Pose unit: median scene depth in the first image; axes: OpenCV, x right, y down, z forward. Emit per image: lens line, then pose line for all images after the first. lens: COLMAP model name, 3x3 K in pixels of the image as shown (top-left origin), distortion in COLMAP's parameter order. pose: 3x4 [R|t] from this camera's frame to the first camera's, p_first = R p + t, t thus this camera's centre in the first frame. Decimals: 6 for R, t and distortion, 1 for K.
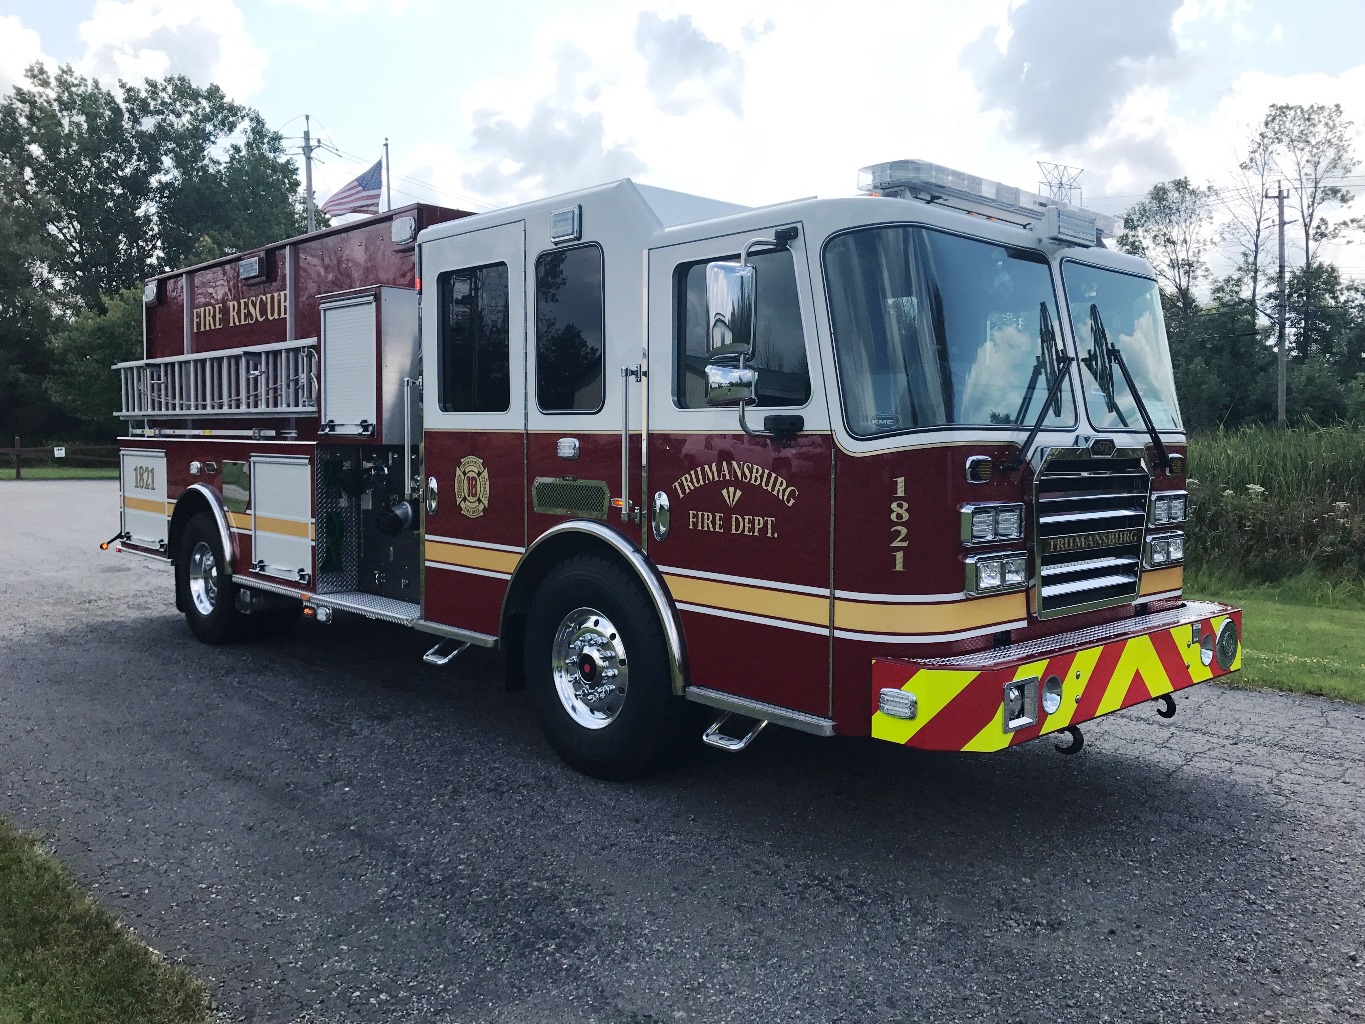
lens RADIAL K [[1126.7, 0, 674.2], [0, 1126.7, 502.8], [0, 0, 1]] dist [0.034282, -0.043962]
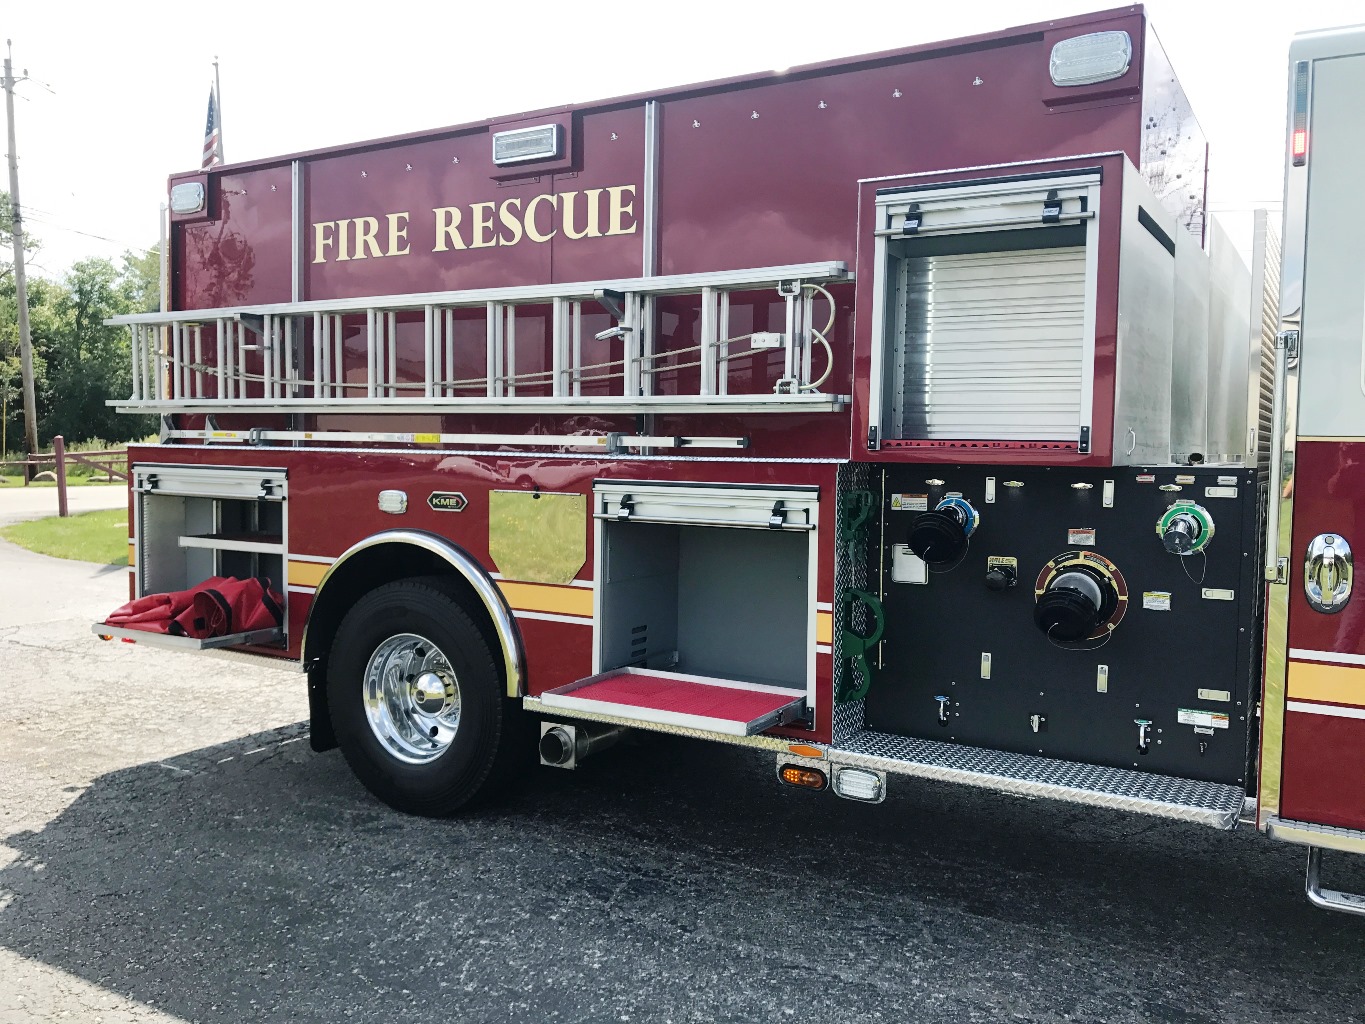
lens RADIAL K [[1126.7, 0, 674.2], [0, 1126.7, 502.8], [0, 0, 1]] dist [0.034282, -0.043962]
pose [[0.960233, -0.011586, 0.278960, -0.635254], [0.012160, 0.999926, -0.000326, -0.040197], [-0.278936, 0.003706, 0.960303, 0.609401]]
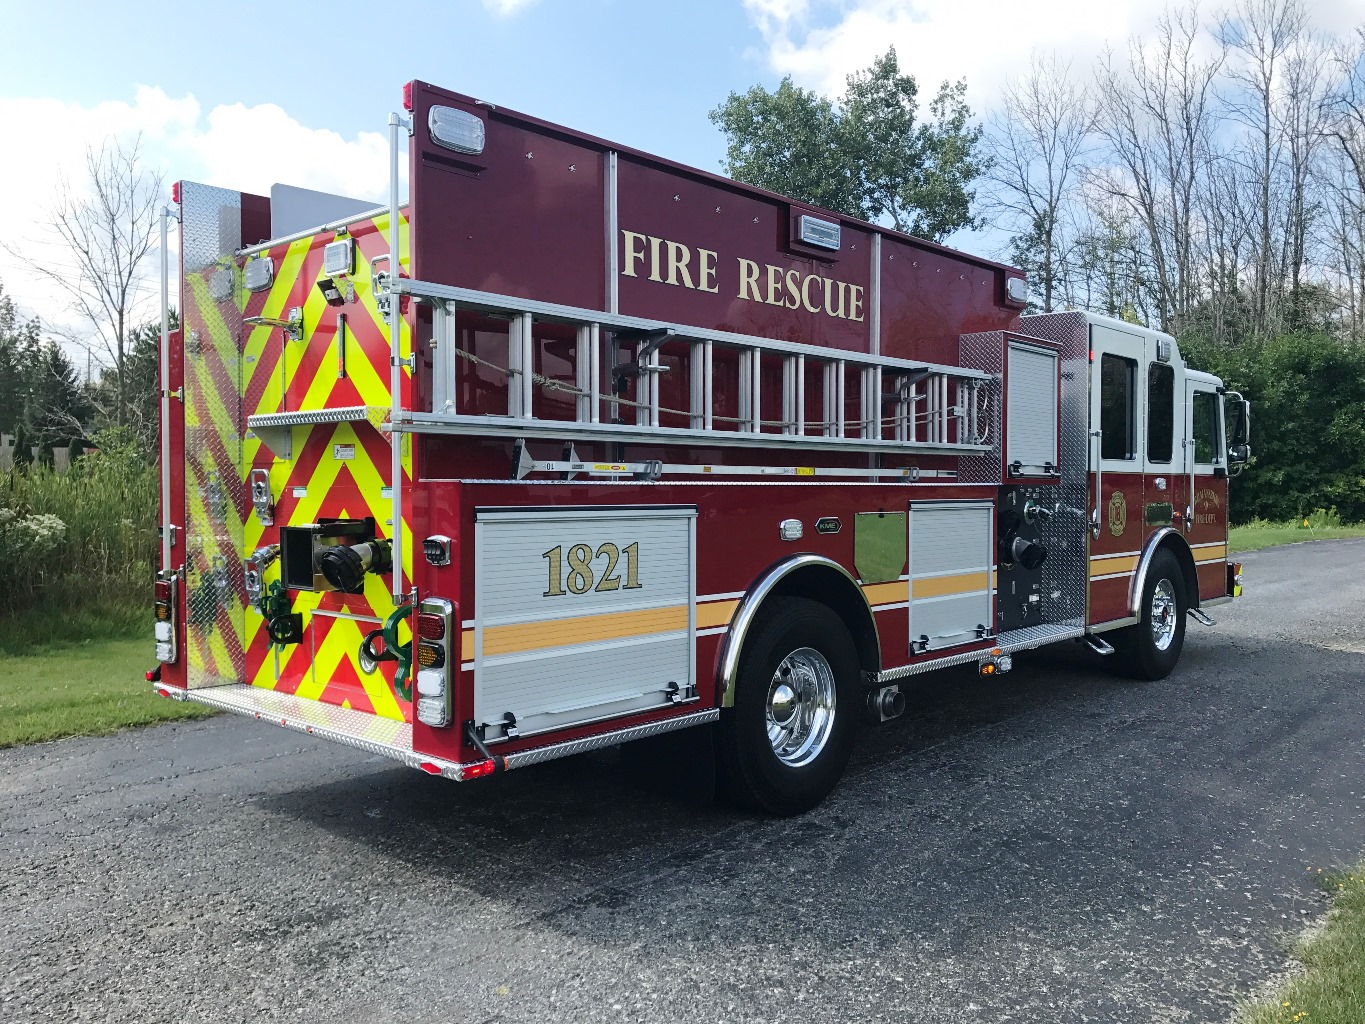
lens RADIAL K [[1126.7, 0, 674.2], [0, 1126.7, 502.8], [0, 0, 1]] dist [0.034282, -0.043962]
pose [[-0.079979, -0.024945, 0.996484, -1.452656], [0.056118, 0.997989, 0.029487, -0.094797], [-0.995216, 0.058279, -0.078418, 1.582733]]
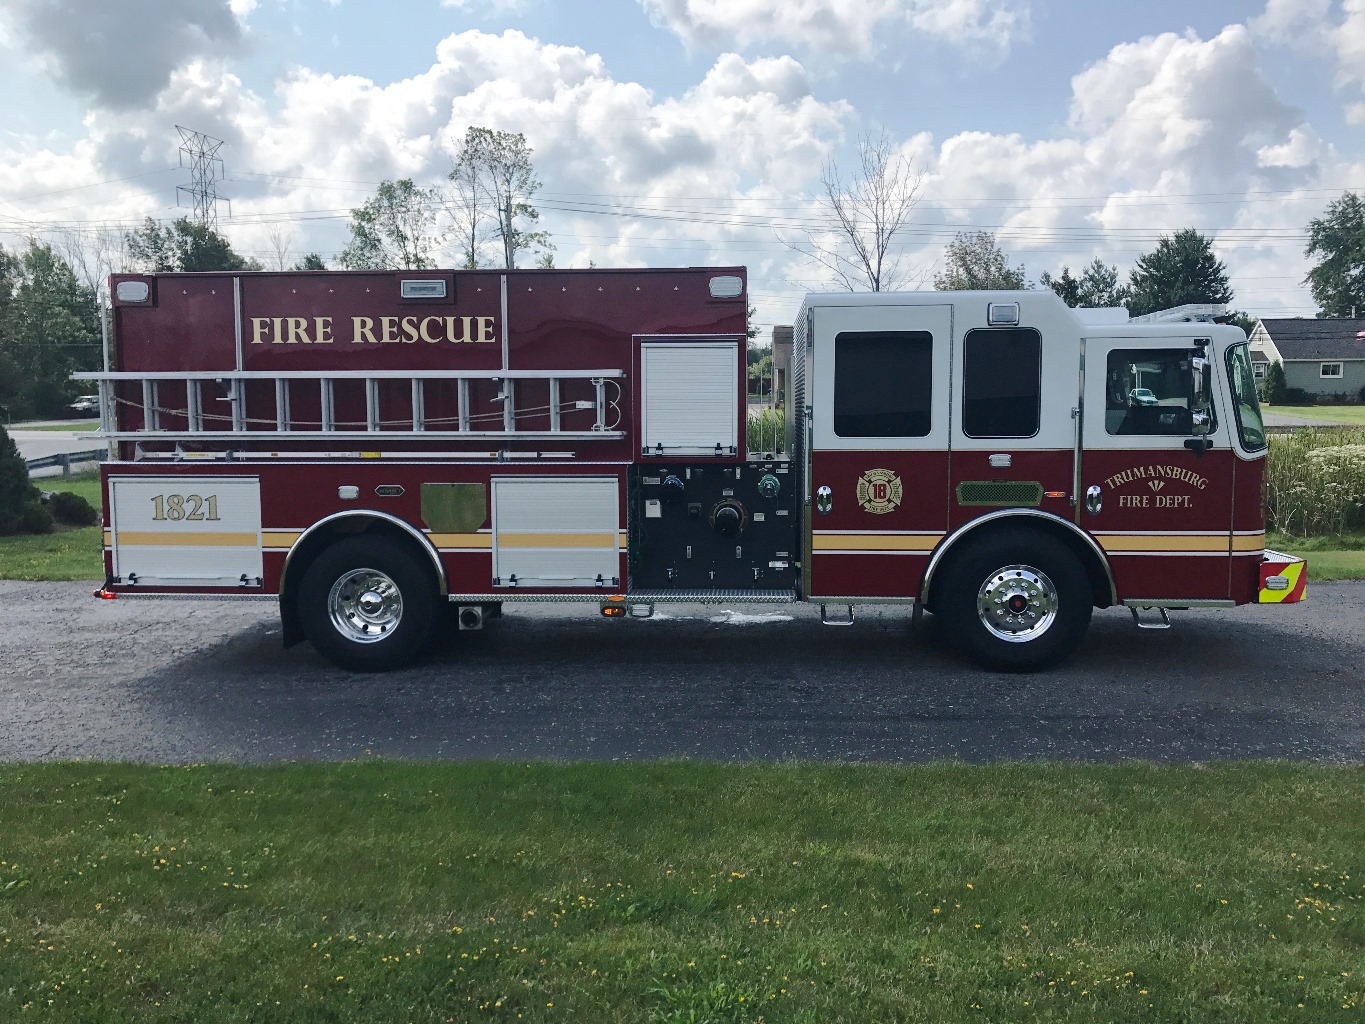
lens RADIAL K [[1126.7, 0, 674.2], [0, 1126.7, 502.8], [0, 0, 1]] dist [0.034282, -0.043962]
pose [[0.725134, -0.069488, 0.685093, -1.251416], [0.052527, 0.997578, 0.045587, -0.072774], [-0.686602, 0.002929, 0.727028, 0.170819]]
